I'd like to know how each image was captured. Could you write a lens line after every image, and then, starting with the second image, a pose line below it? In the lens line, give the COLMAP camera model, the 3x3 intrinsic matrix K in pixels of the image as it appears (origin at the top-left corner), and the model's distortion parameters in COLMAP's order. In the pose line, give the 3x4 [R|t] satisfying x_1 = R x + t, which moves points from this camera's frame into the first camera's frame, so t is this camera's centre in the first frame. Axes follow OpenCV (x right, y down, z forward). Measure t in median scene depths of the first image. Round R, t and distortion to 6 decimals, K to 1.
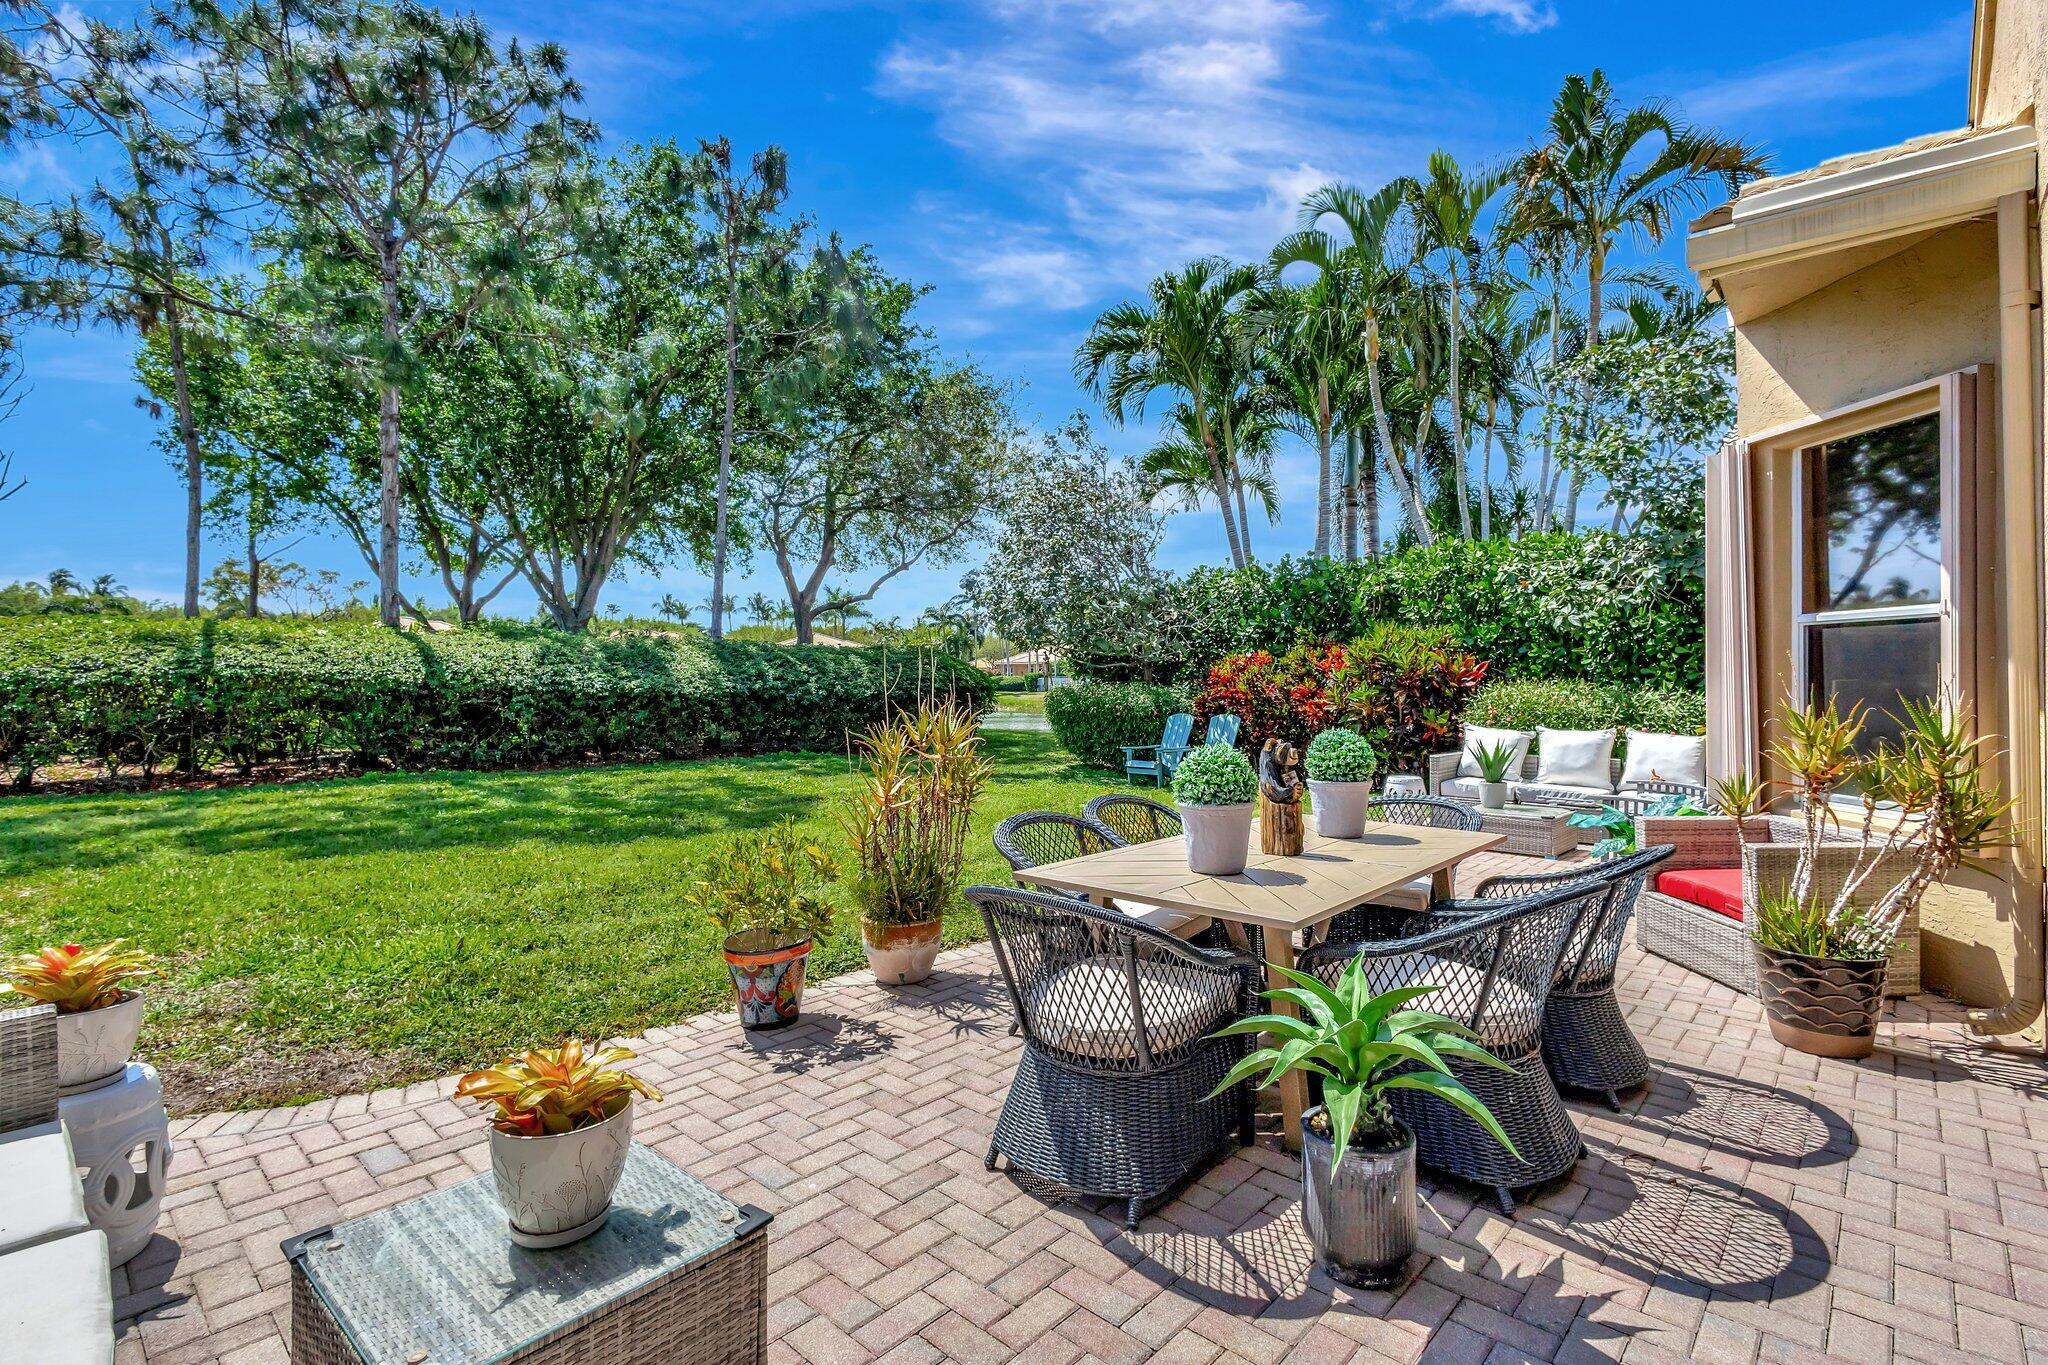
lens RADIAL K [[949.2, 0, 1029.3], [0, 949.2, 673.3], [0, 0, 1]] dist [0.010175, -0.001576]
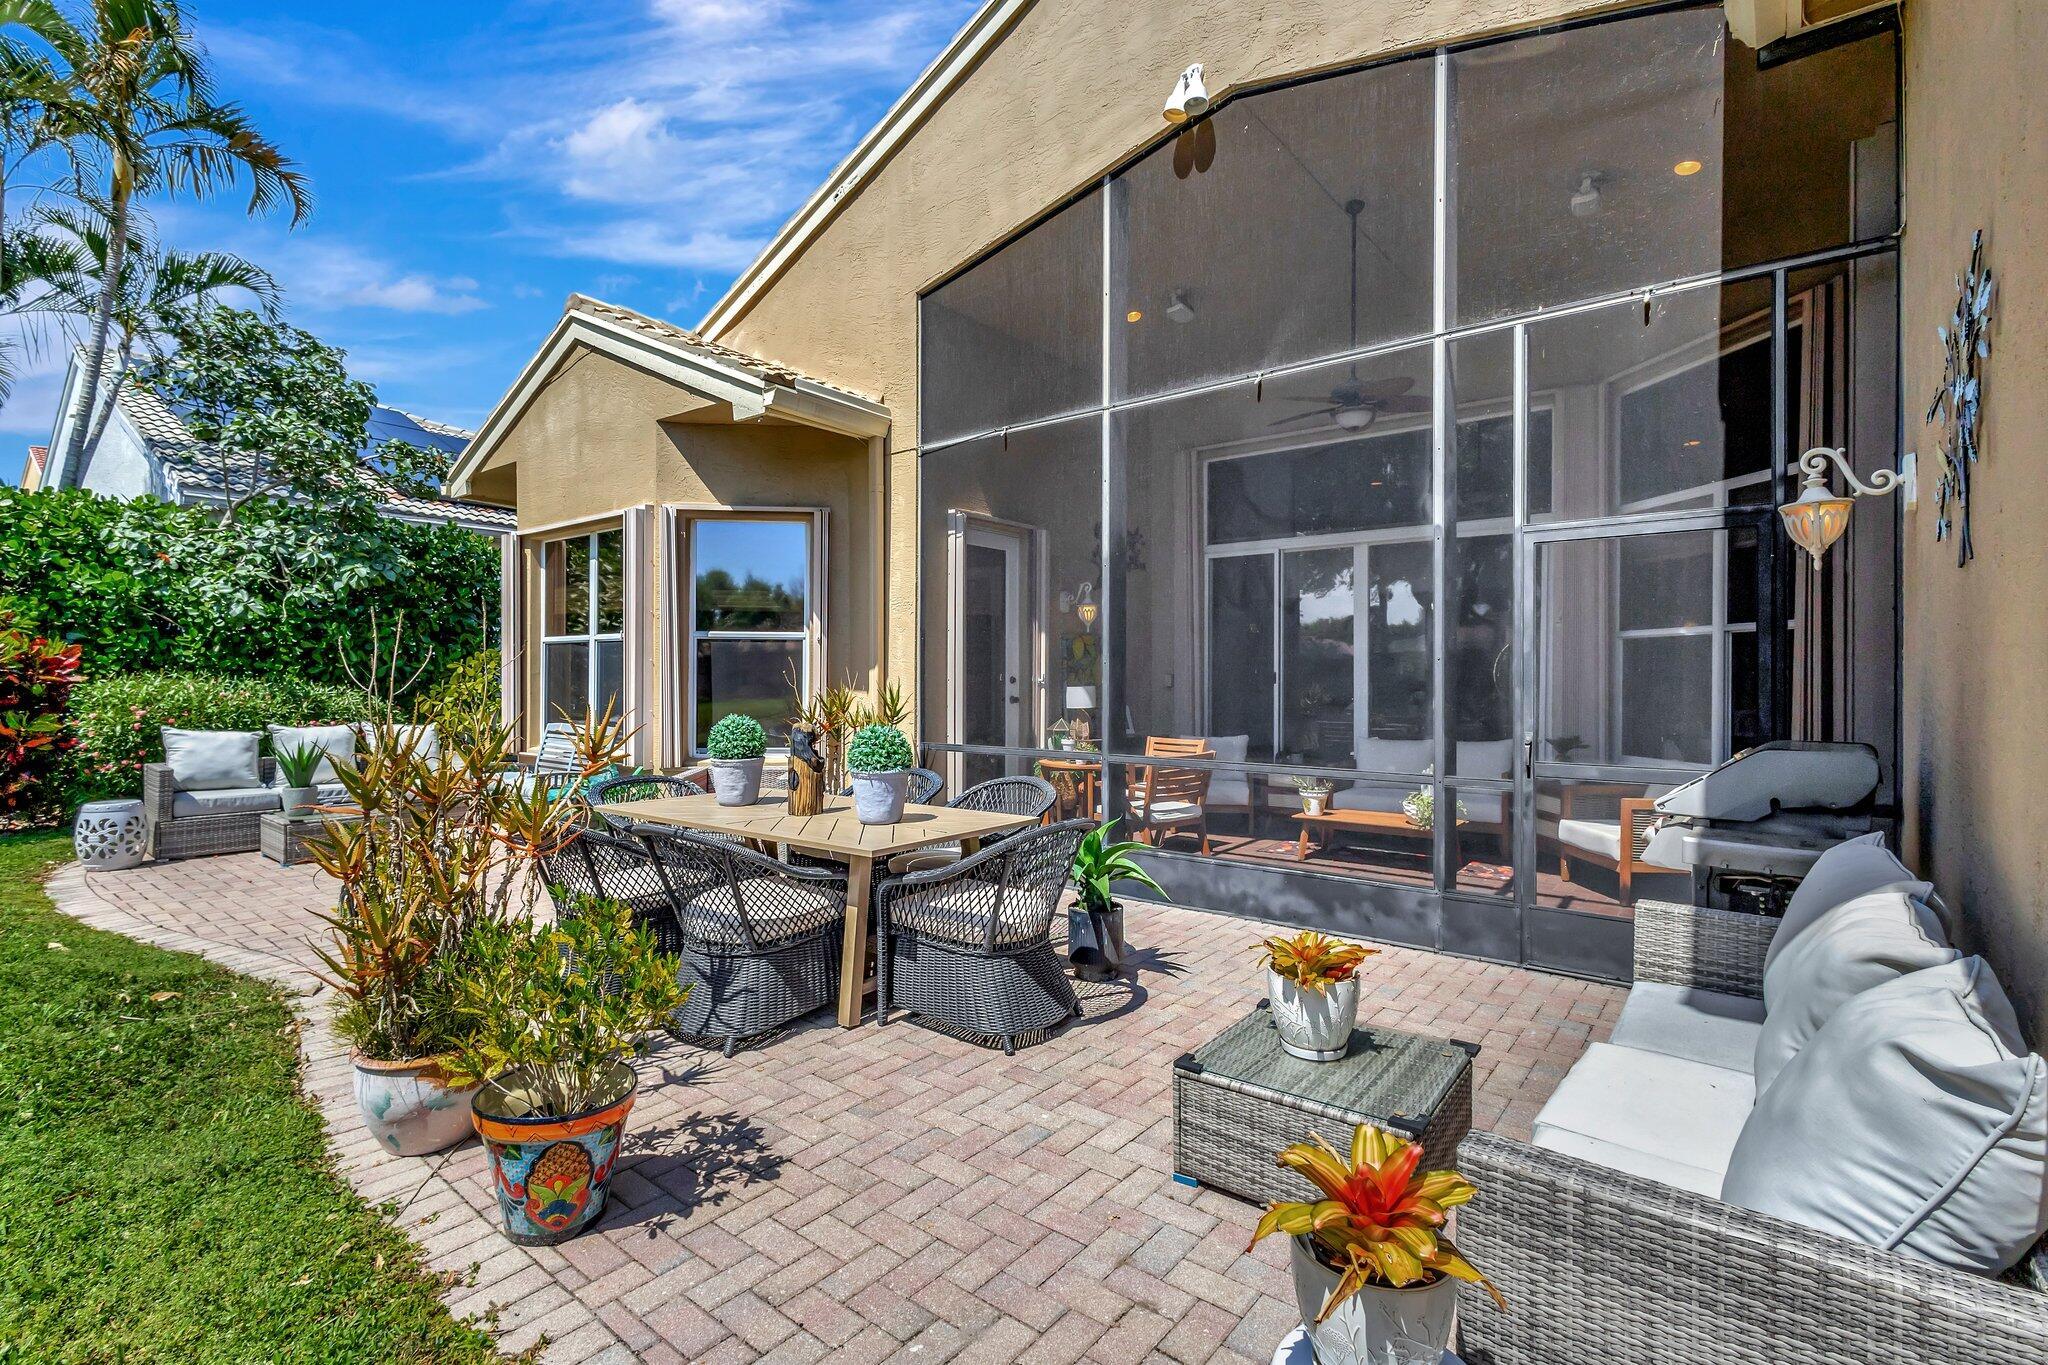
lens RADIAL K [[949.2, 0, 1029.7], [0, 949.2, 683.4], [0, 0, 1]] dist [0.010175, -0.001576]
pose [[-0.076311, -0.001930, 0.997082, -0.384166], [-0.013545, 0.999908, 0.000898, 0.005341], [-0.996992, -0.013437, -0.076330, 0.313845]]
